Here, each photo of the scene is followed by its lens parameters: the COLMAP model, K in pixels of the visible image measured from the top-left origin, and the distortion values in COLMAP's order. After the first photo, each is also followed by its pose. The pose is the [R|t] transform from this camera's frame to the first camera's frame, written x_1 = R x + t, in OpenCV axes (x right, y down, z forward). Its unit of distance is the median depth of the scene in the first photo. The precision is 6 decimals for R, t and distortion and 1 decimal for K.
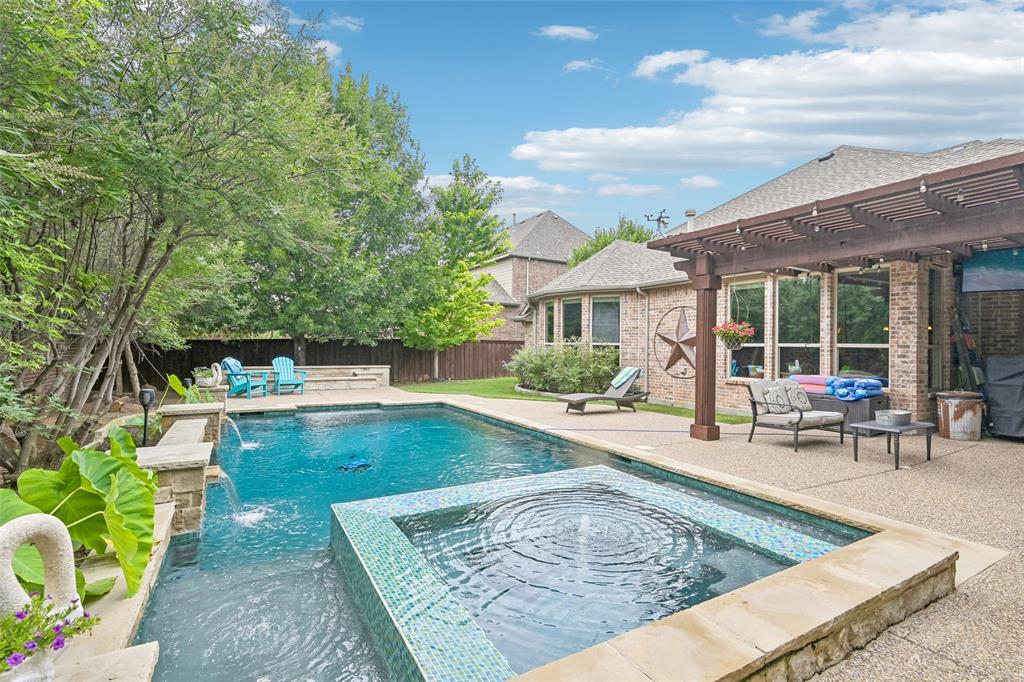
lens RADIAL K [[475.9, 0, 510.2], [0, 475.9, 346.0], [0, 0, 1]] dist [0.022030, 0.000547]
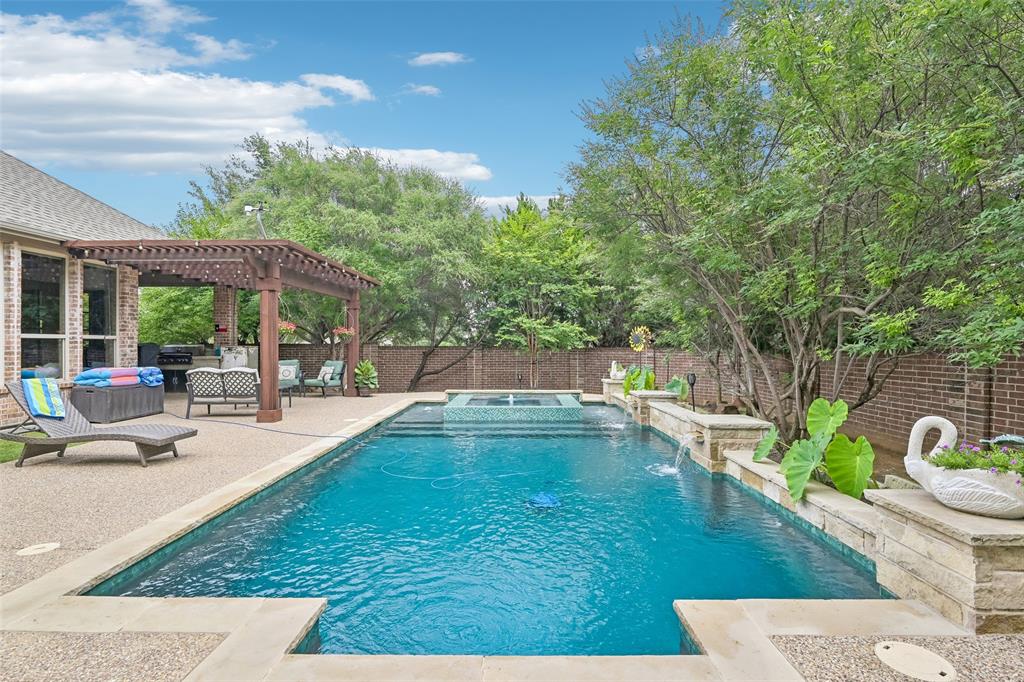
lens RADIAL K [[503.5, 0, 510.2], [0, 503.5, 341.2], [0, 0, 1]] dist [0.002074, -0.000796]
pose [[-0.851364, -0.010151, 0.524477, -0.504552], [-0.012451, 0.999922, -0.000858, -0.001917], [-0.524427, -0.007261, -0.851424, 1.285902]]
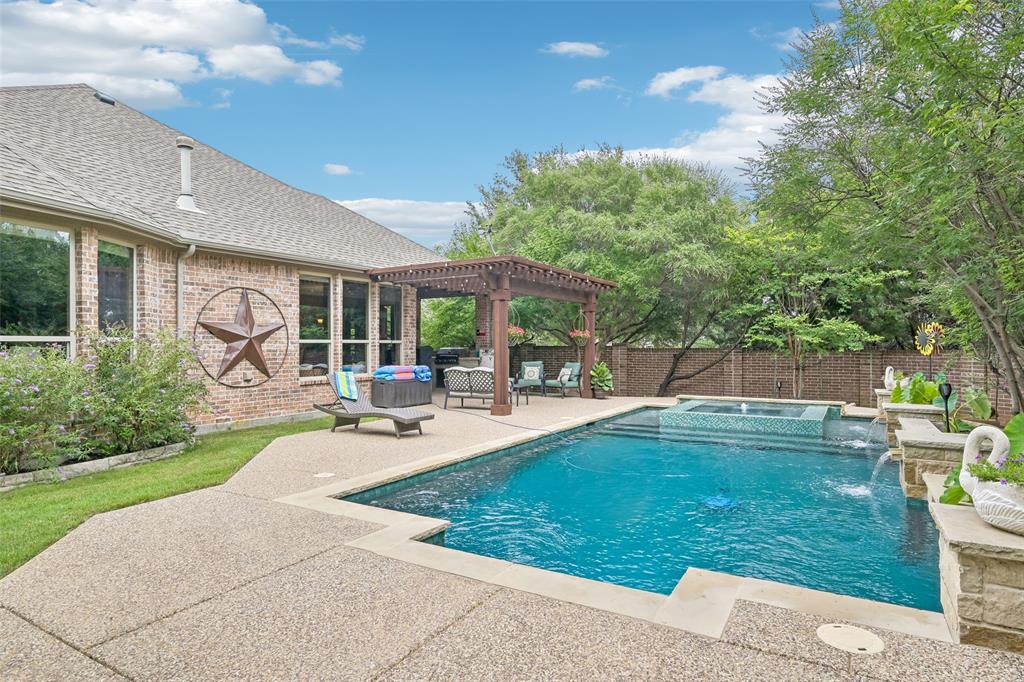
lens RADIAL K [[569.6, 0, 508.1], [0, 569.6, 338.3], [0, 0, 1]] dist [0.001749, -0.002108]
pose [[-0.468983, 0.000633, 0.883207, -0.696100], [-0.004269, 0.999986, -0.002983, -0.006291], [-0.883197, -0.005170, -0.468974, 1.277596]]
